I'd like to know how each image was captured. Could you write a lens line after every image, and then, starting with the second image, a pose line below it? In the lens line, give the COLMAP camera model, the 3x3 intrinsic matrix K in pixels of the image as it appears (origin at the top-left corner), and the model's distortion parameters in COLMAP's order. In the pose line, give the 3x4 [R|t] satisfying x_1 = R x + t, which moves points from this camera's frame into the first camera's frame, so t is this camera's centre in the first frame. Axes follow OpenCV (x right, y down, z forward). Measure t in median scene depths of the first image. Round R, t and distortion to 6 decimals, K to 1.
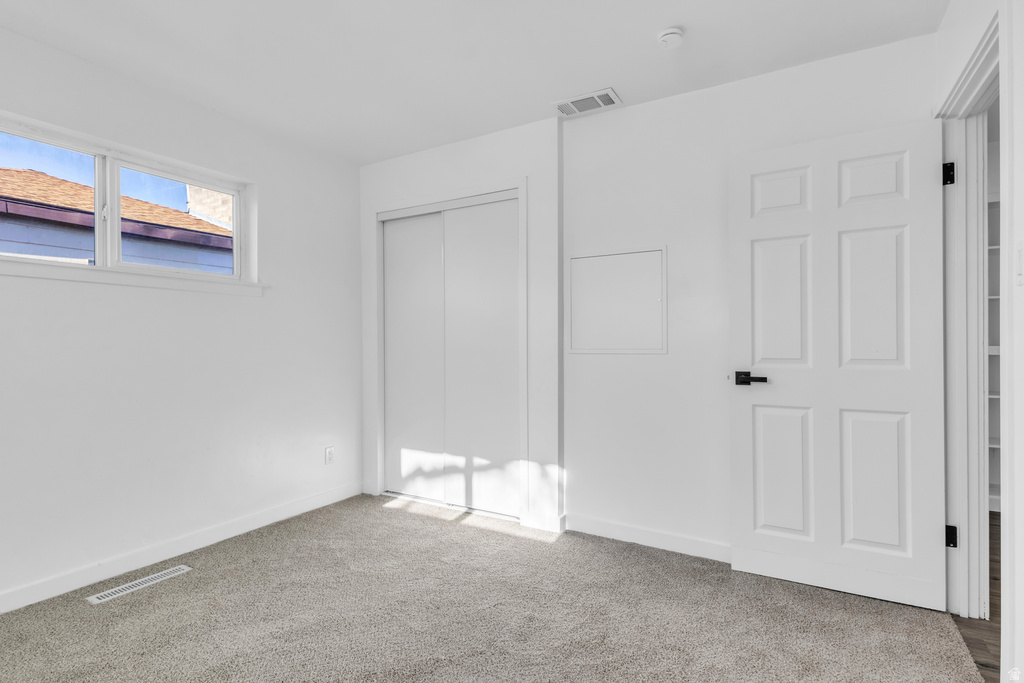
lens RADIAL K [[493.3, 0, 512.0], [0, 493.3, 341.5], [0, 0, 1]] dist [0.000467, -0.000139]
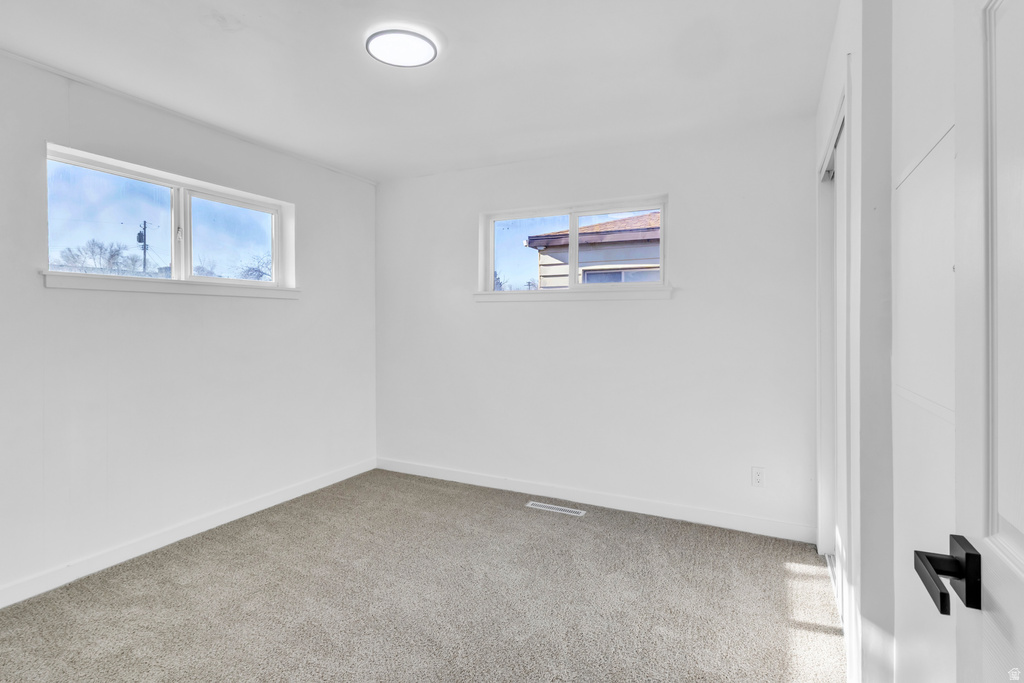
lens RADIAL K [[508.5, 0, 512.0], [0, 508.5, 322.8], [0, 0, 1]] dist [-0.000663, -0.000230]
pose [[0.067454, 0.000875, -0.997722, 0.570085], [-0.001997, 0.999998, 0.000742, -0.041941], [0.997720, 0.001942, 0.067456, 0.612000]]
